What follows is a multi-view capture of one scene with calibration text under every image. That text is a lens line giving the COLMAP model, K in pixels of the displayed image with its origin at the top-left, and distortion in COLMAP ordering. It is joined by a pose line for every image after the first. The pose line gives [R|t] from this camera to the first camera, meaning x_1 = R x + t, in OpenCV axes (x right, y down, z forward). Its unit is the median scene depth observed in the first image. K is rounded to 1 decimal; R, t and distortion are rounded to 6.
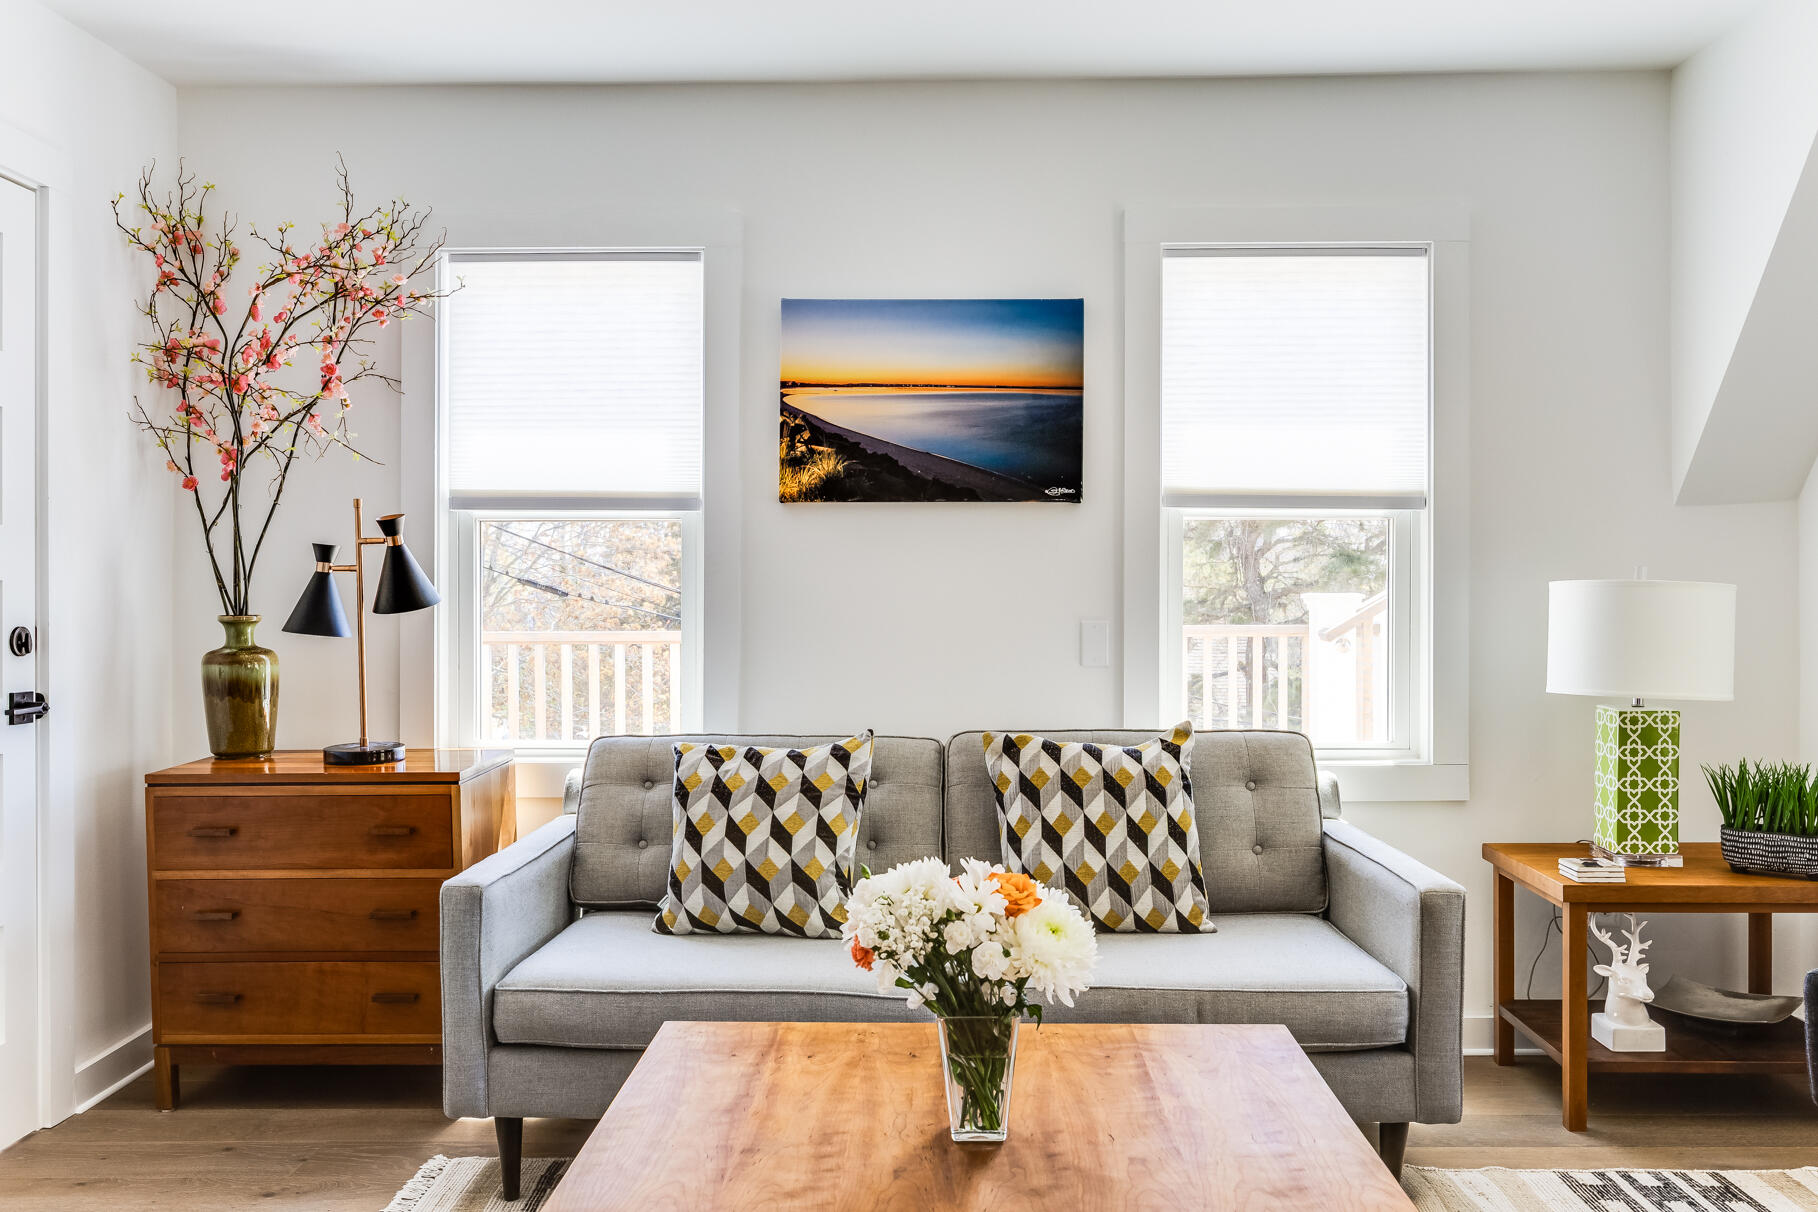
lens RADIAL K [[1476.7, 0, 911.7], [0, 1476.7, 609.4], [0, 0, 1]] dist [-0.004951, 0.001703]
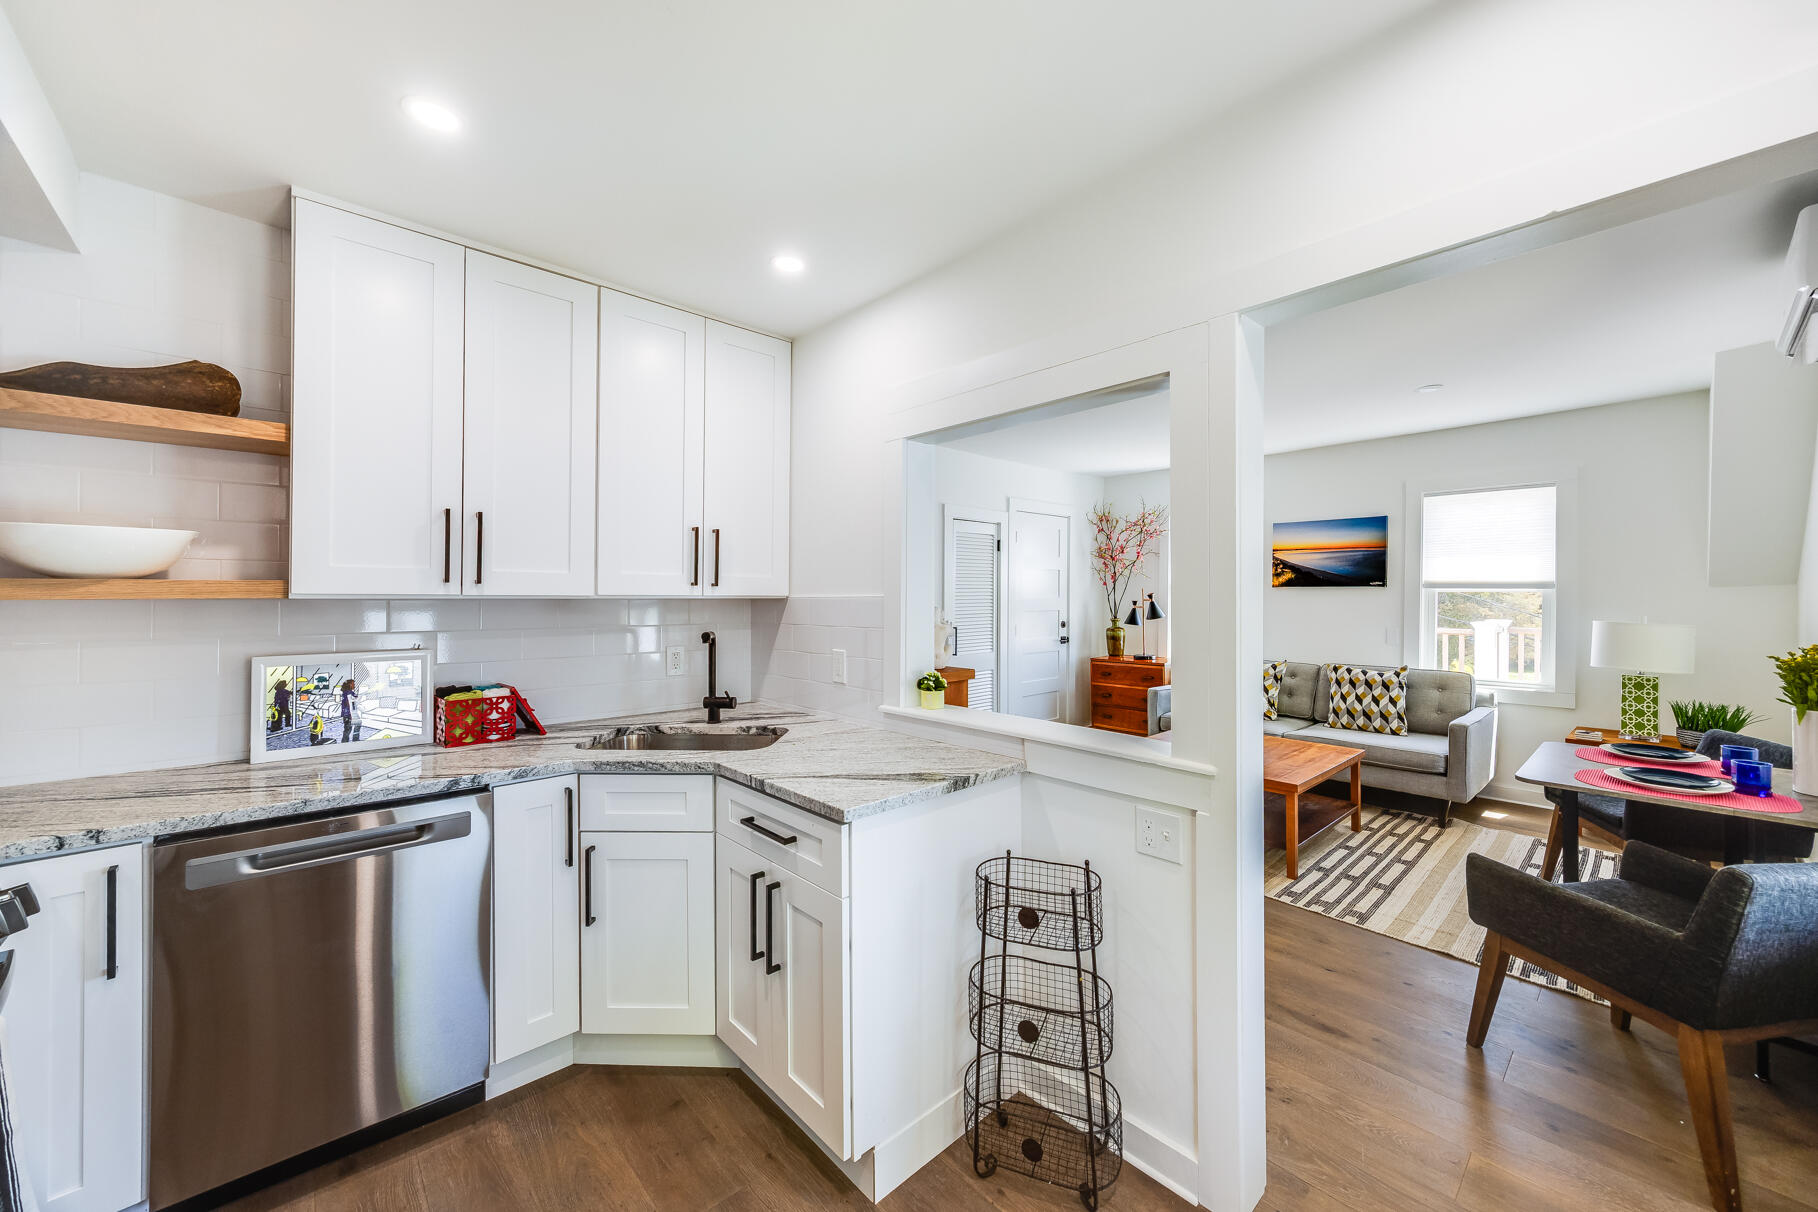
lens RADIAL K [[688.3, 0, 910.9], [0, 688.3, 593.4], [0, 0, 1]] dist [0.008785, 0.000425]
pose [[0.685470, 0.000810, -0.728101, 0.498853], [-0.009739, 0.999920, -0.008057, -0.043703], [0.728036, 0.012614, 0.685423, -0.630953]]
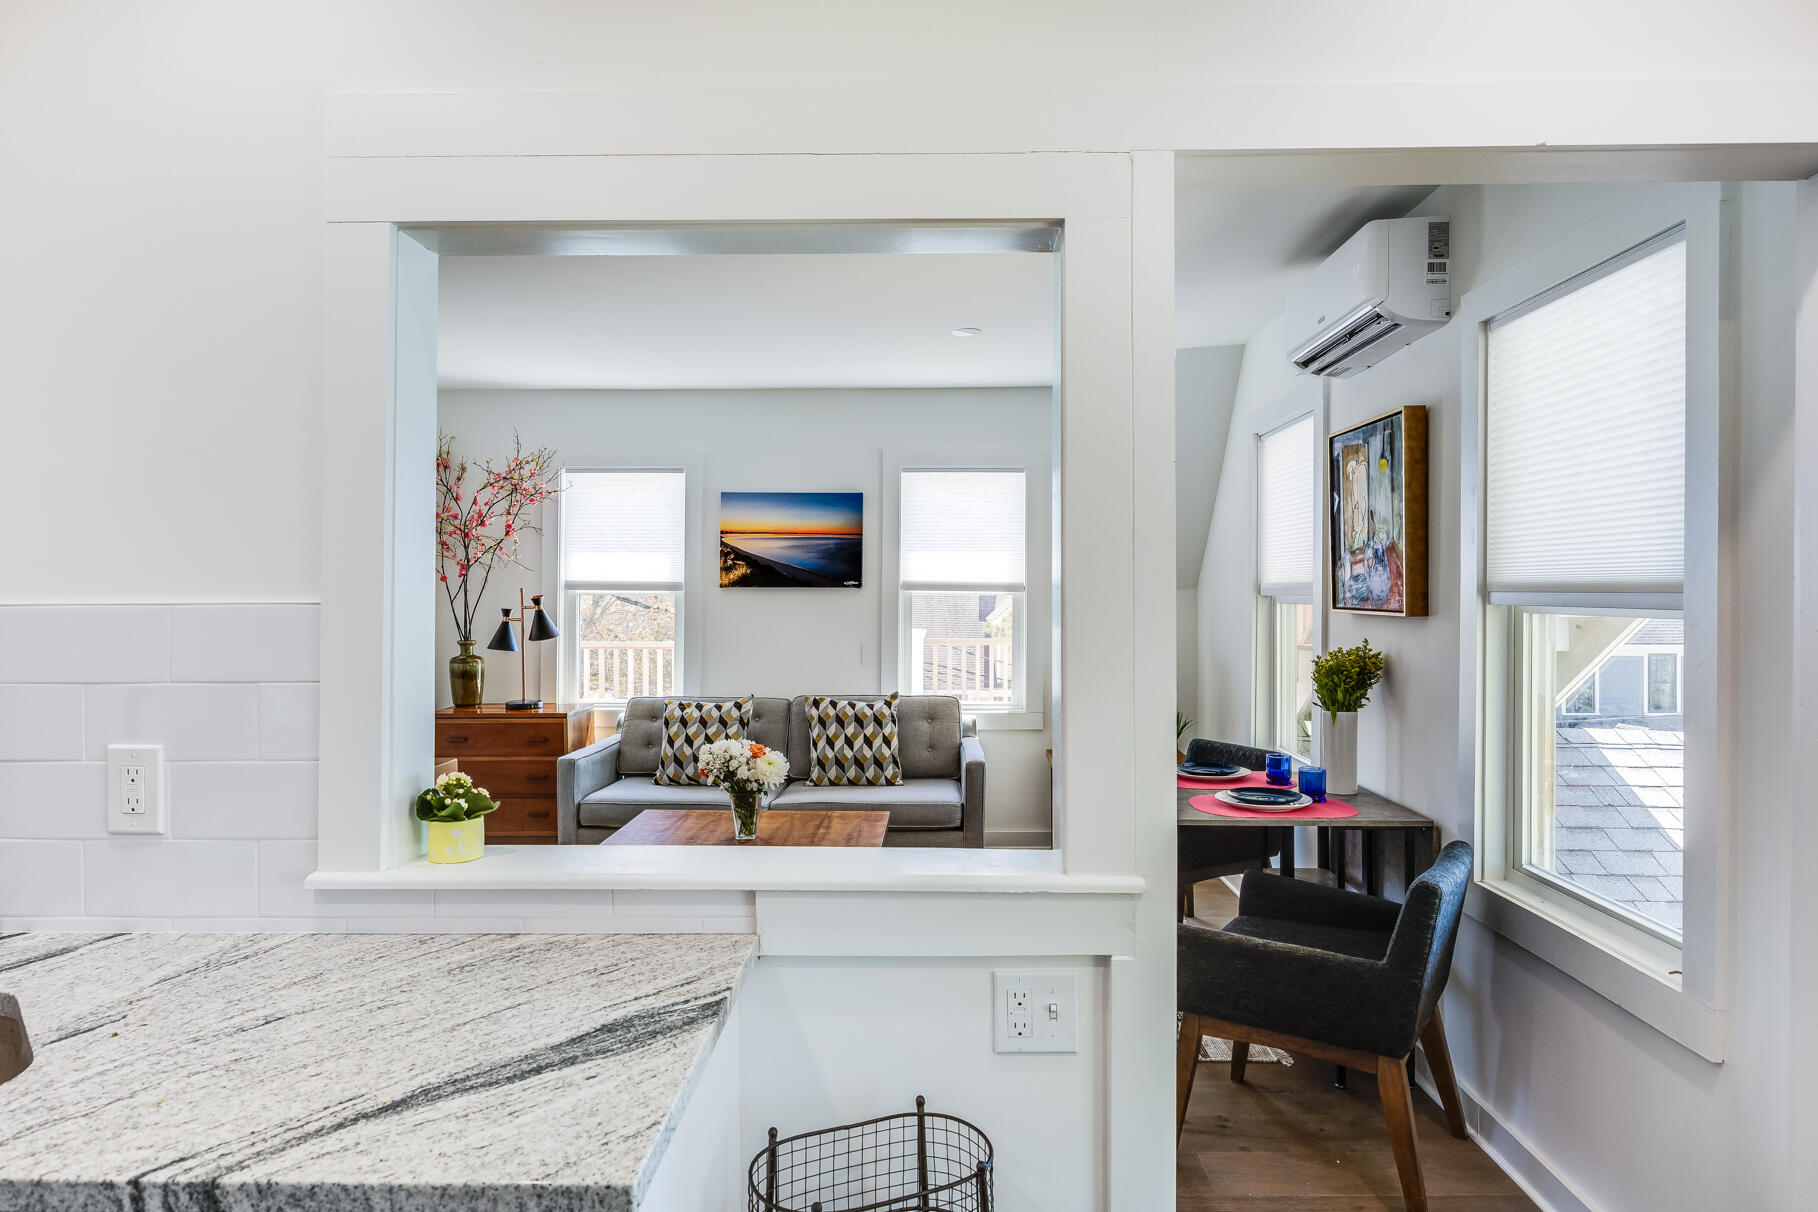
lens RADIAL K [[1087.8, 0, 911.4], [0, 1087.8, 593.5], [0, 0, 1]] dist [-0.008572, 0.003773]
pose [[0.999989, 0.002964, -0.003518, 0.209612], [-0.003020, 0.999866, -0.016119, -0.043315], [0.003470, 0.016130, 0.999864, -0.615194]]
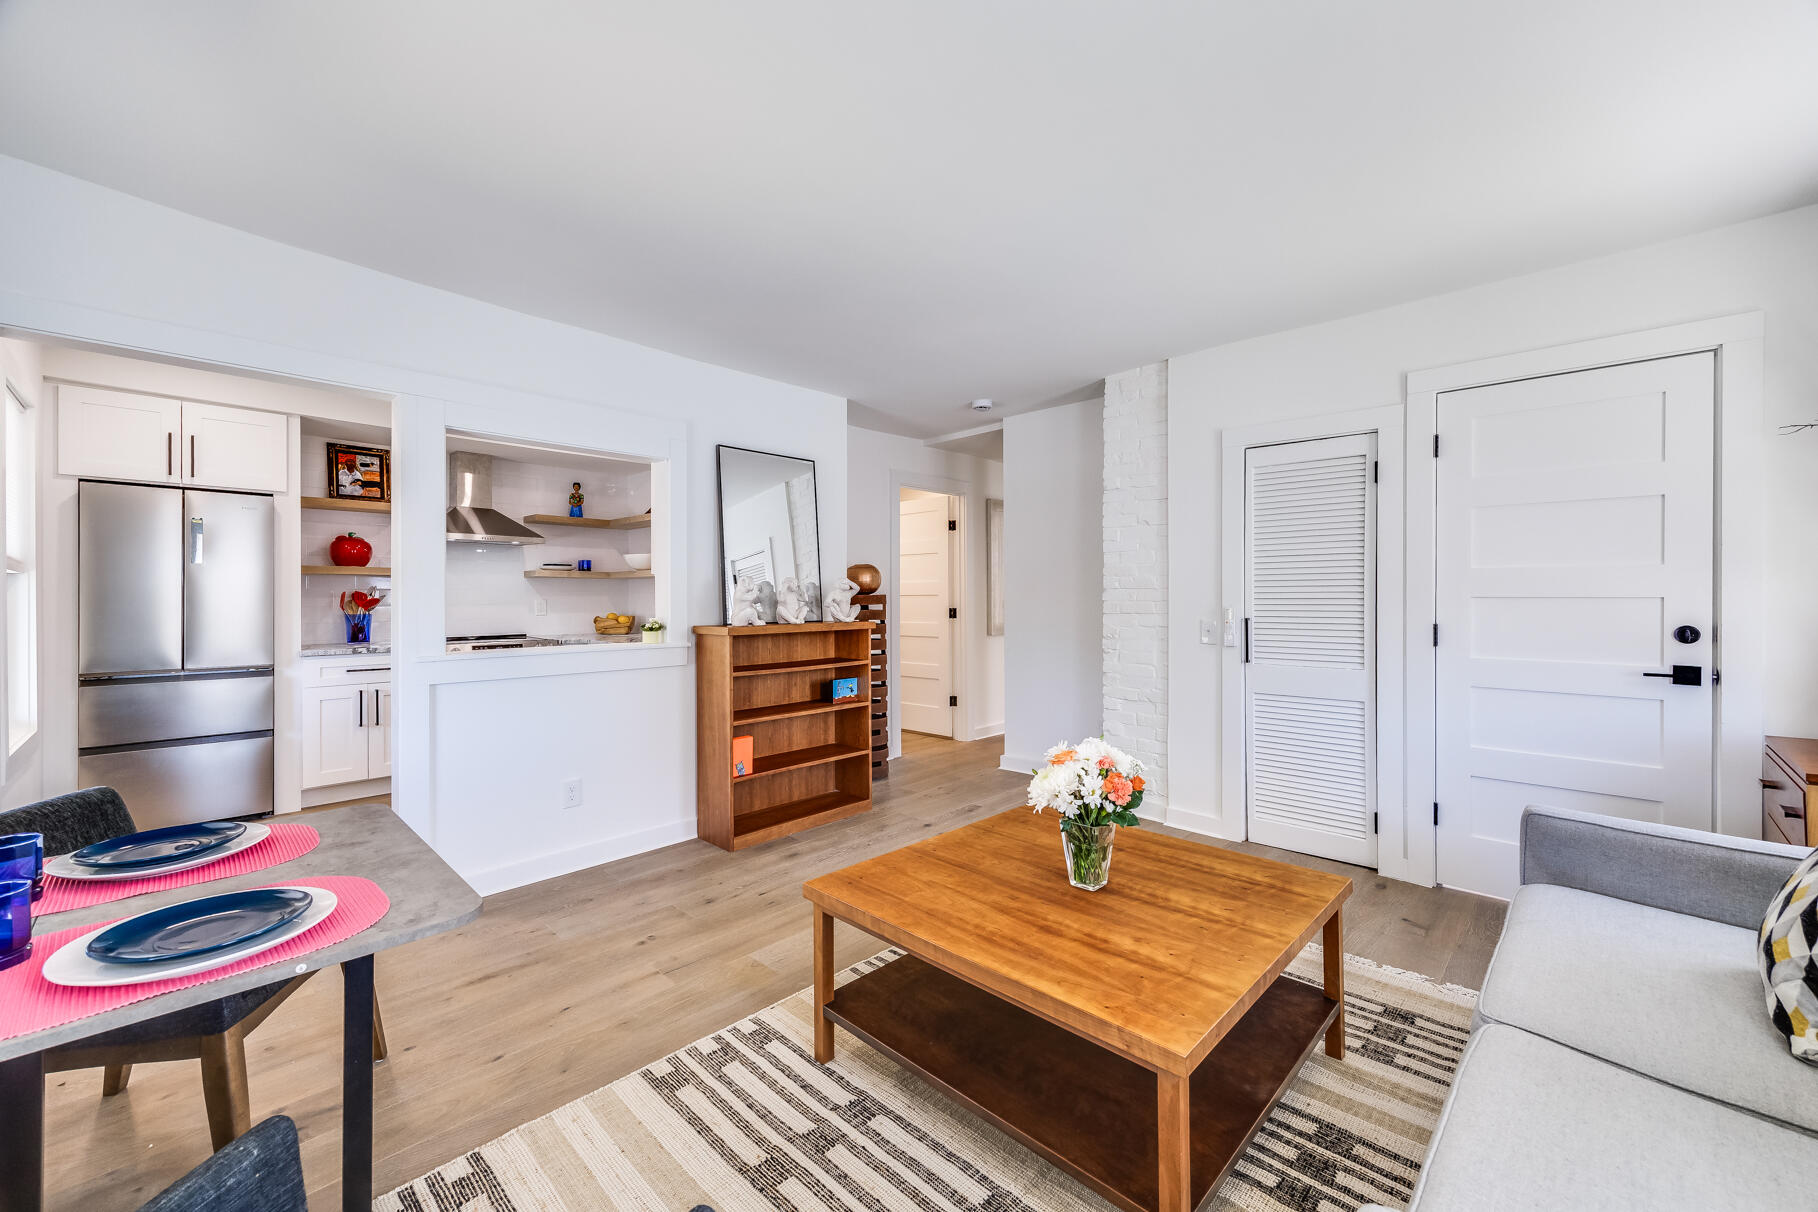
lens RADIAL K [[716.4, 0, 908.4], [0, 716.4, 595.3], [0, 0, 1]] dist [0.006247, -0.001024]
pose [[-0.684589, 0.000999, -0.728929, 0.517690], [-0.009787, 0.999896, 0.010562, -0.019552], [0.728864, 0.014365, -0.684508, 0.860428]]
